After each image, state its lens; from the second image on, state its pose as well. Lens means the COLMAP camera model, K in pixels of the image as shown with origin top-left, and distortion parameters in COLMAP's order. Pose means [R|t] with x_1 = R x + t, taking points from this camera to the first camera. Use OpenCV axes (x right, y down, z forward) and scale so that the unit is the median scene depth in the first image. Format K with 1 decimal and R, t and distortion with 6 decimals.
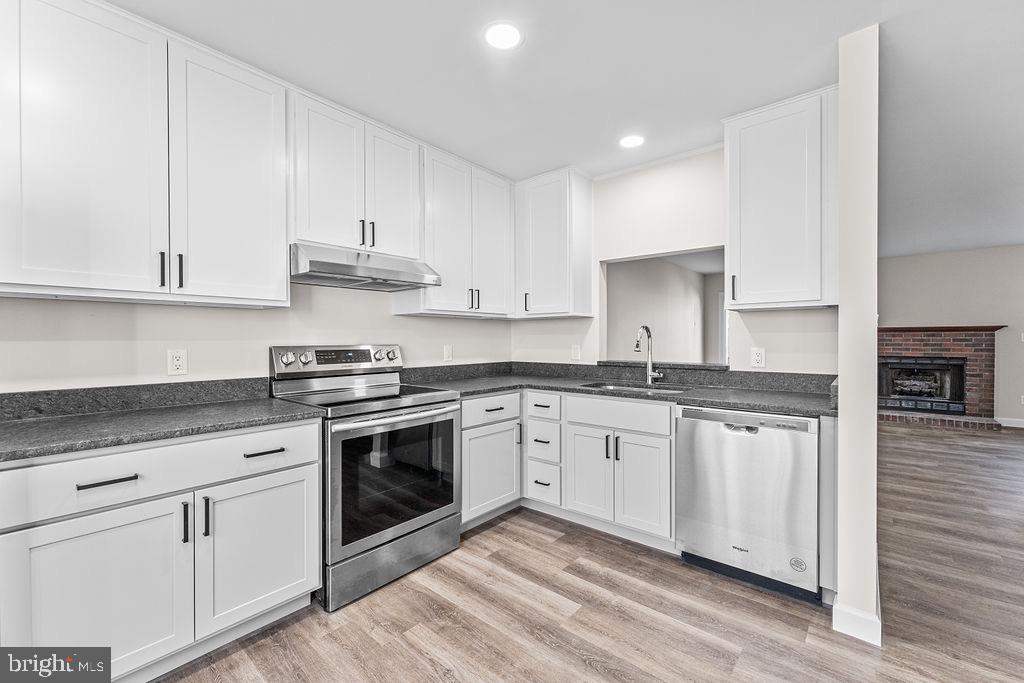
lens RADIAL K [[423.0, 0, 502.5], [0, 423.0, 343.5], [0, 0, 1]] dist [0.003122, -0.001525]
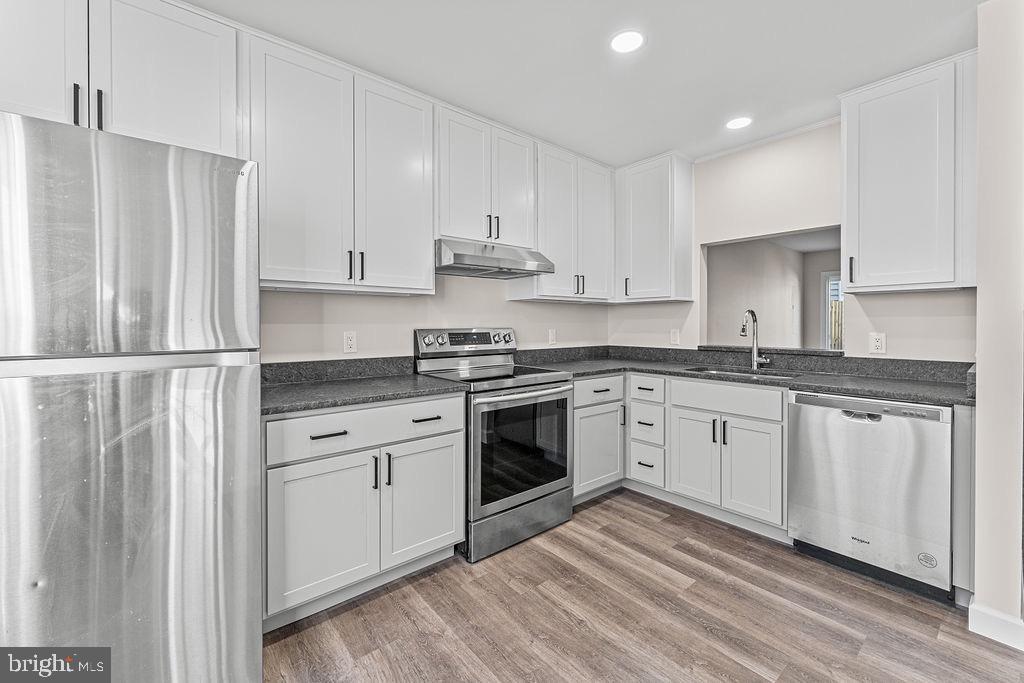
lens RADIAL K [[423.0, 0, 530.4], [0, 423.0, 328.4], [0, 0, 1]] dist [0.003122, -0.001525]
pose [[0.990929, 0.002444, -0.134362, -0.060981], [-0.002292, 0.999997, 0.001287, 0.001783], [0.134364, -0.000967, 0.990932, -0.064094]]
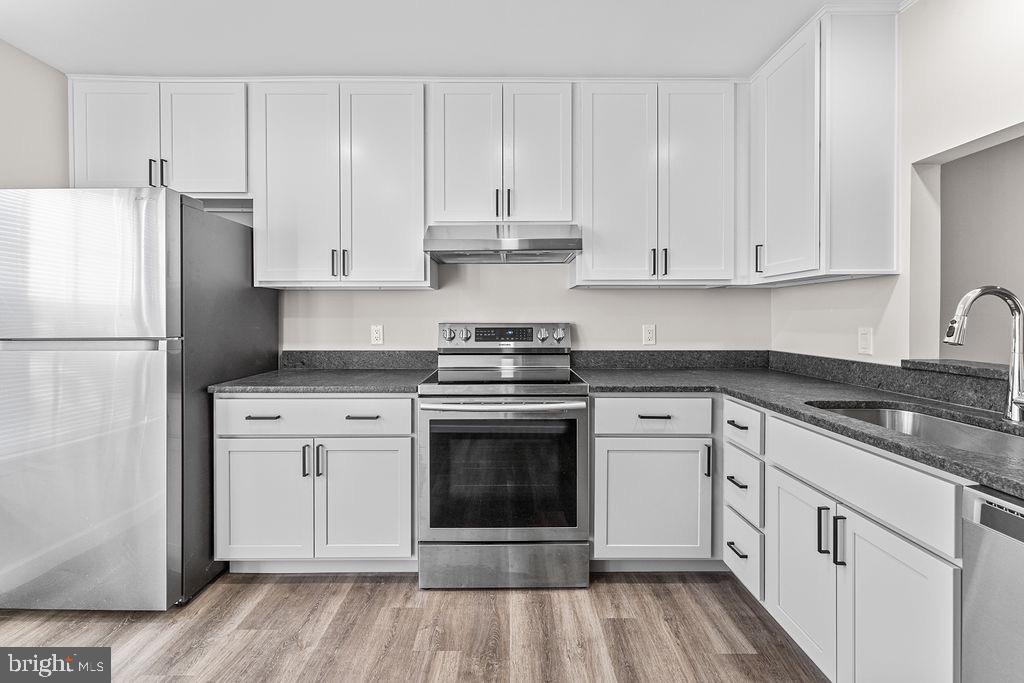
lens RADIAL K [[423.0, 0, 507.9], [0, 423.0, 320.7], [0, 0, 1]] dist [0.003122, -0.001525]
pose [[0.663611, 0.006162, -0.748053, 0.364220], [-0.008214, 0.999966, 0.000950, -0.002285], [0.748033, 0.005514, 0.663639, 0.370150]]
